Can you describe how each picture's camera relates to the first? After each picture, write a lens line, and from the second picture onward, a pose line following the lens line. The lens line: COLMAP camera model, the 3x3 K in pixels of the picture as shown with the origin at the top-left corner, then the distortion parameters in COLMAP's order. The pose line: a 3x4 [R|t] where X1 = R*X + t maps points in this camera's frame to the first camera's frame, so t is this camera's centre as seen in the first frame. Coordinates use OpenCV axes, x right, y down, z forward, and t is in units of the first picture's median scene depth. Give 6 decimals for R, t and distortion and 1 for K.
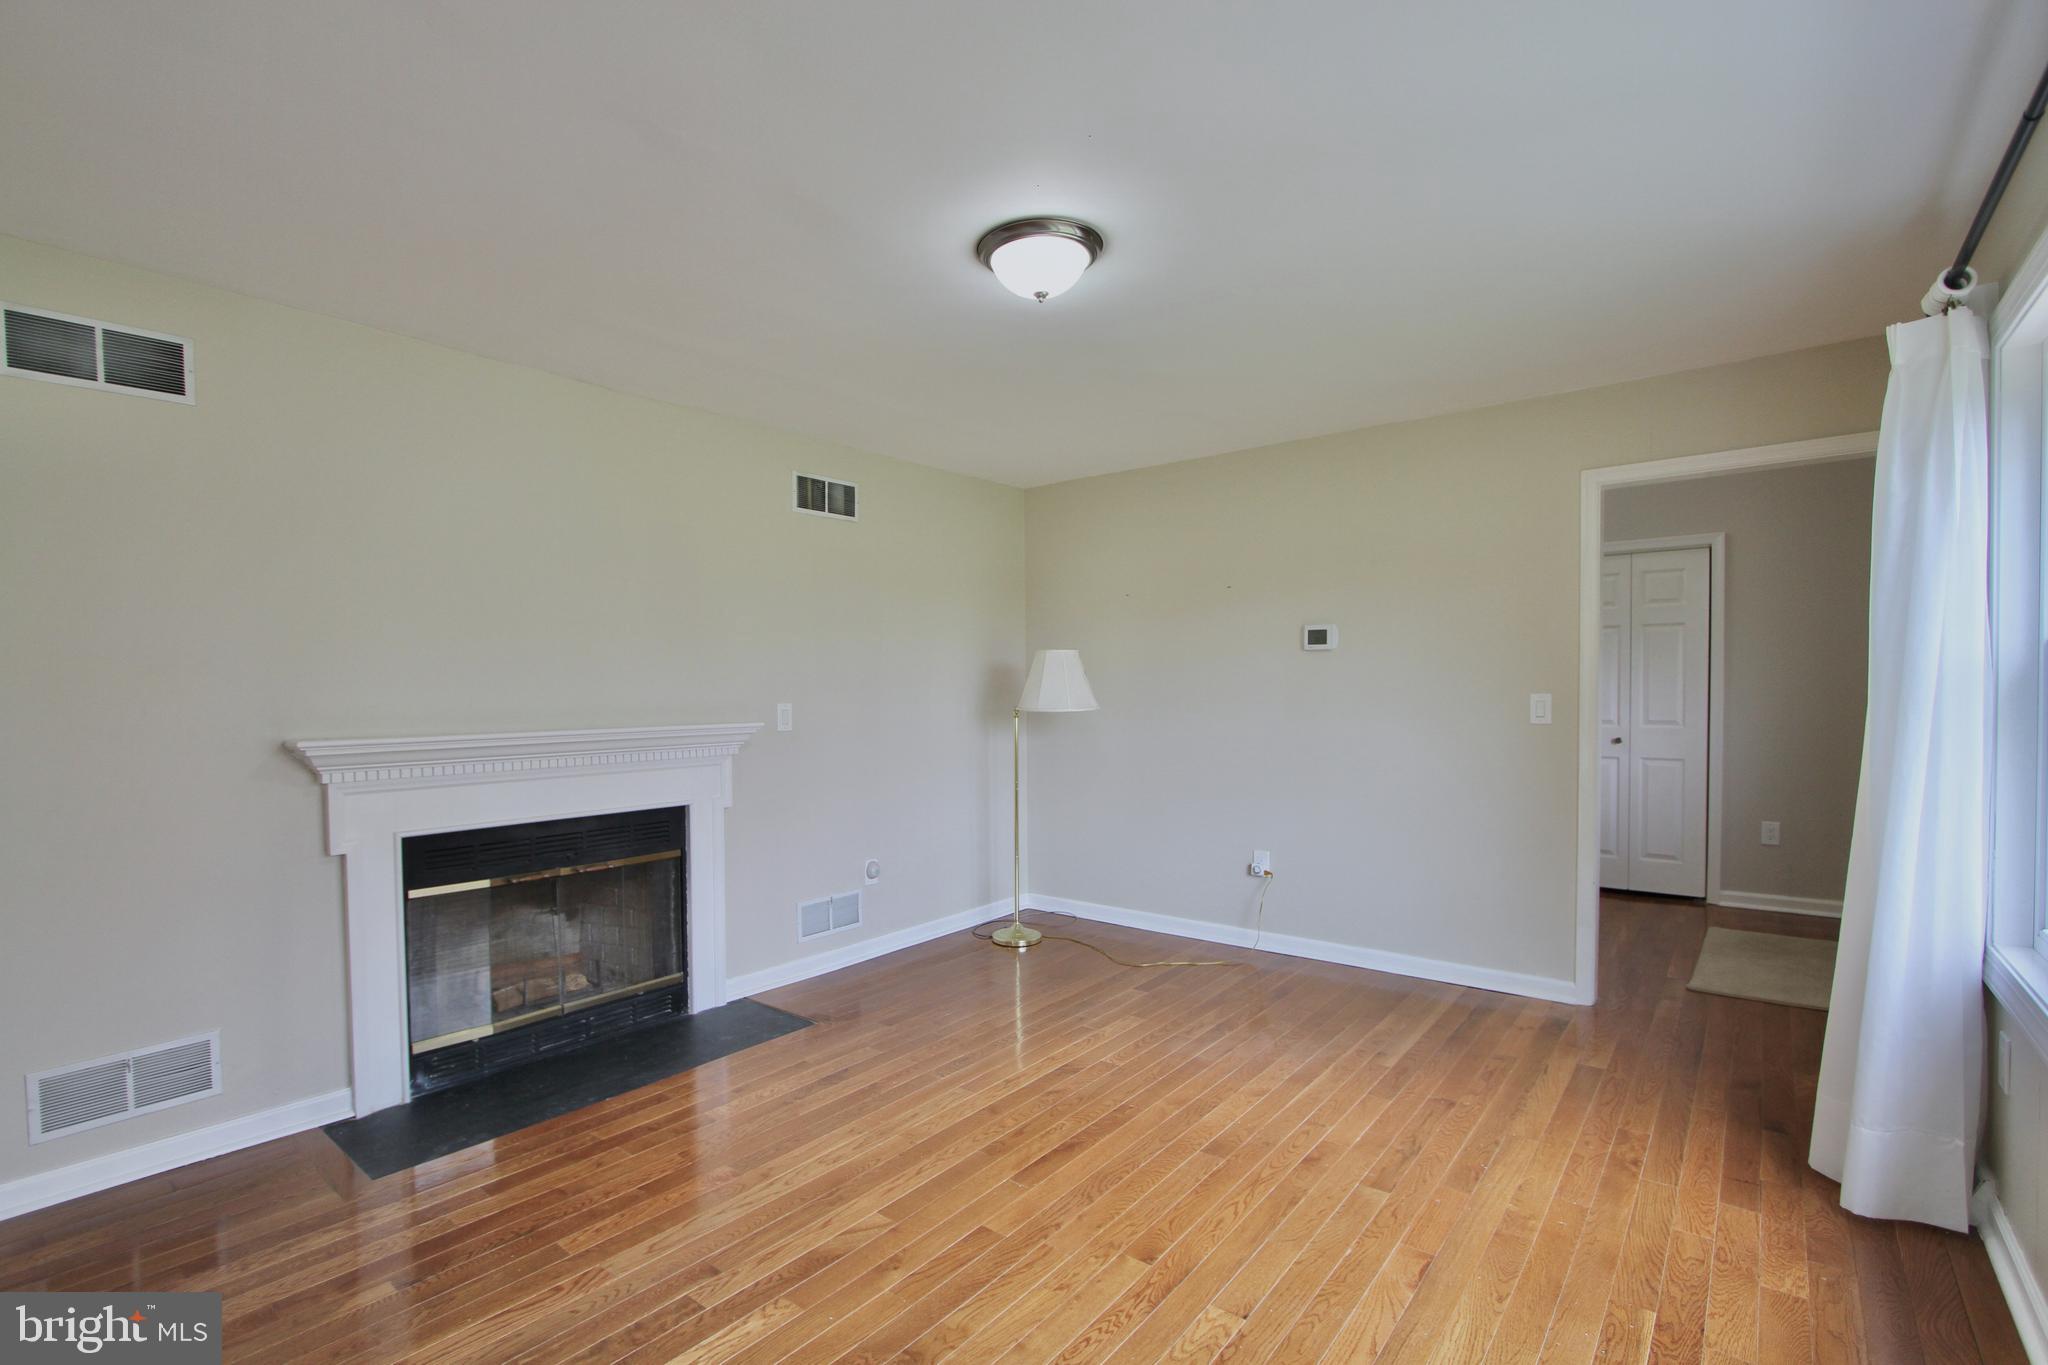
lens RADIAL K [[957.6, 0, 1007.9], [0, 957.6, 684.7], [0, 0, 1]] dist [-0.011347, 0.000289]
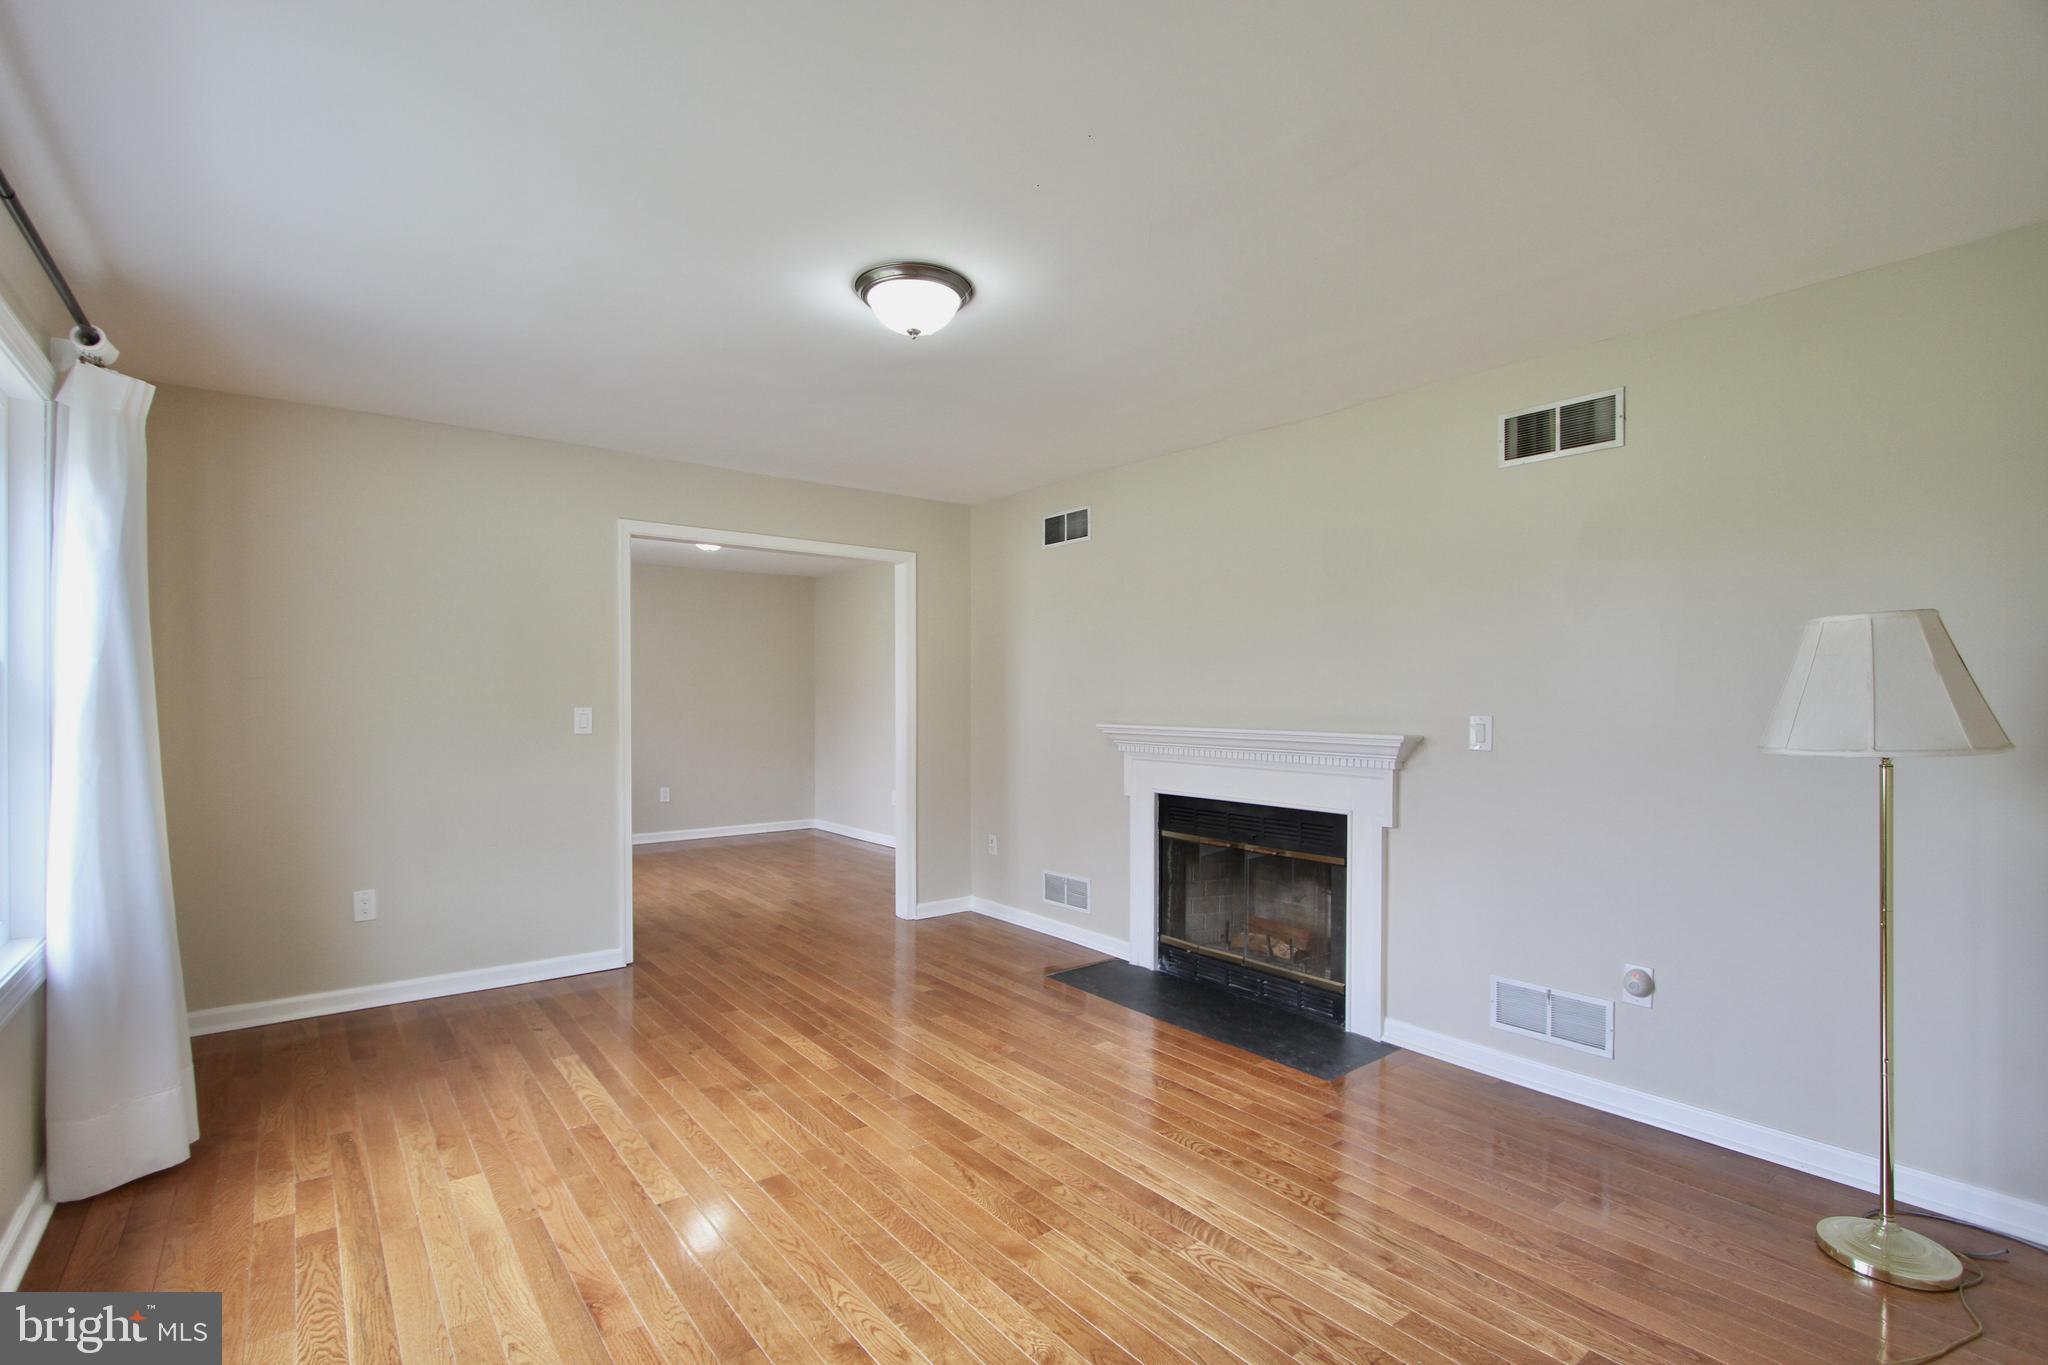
lens RADIAL K [[957.6, 0, 1008.8], [0, 957.6, 687.6], [0, 0, 1]] dist [-0.011347, 0.000289]
pose [[-0.244247, 0.000782, -0.969713, 0.862283], [-0.000291, 1.000000, 0.000880, -0.005989], [0.969713, 0.000497, -0.244247, 1.122849]]
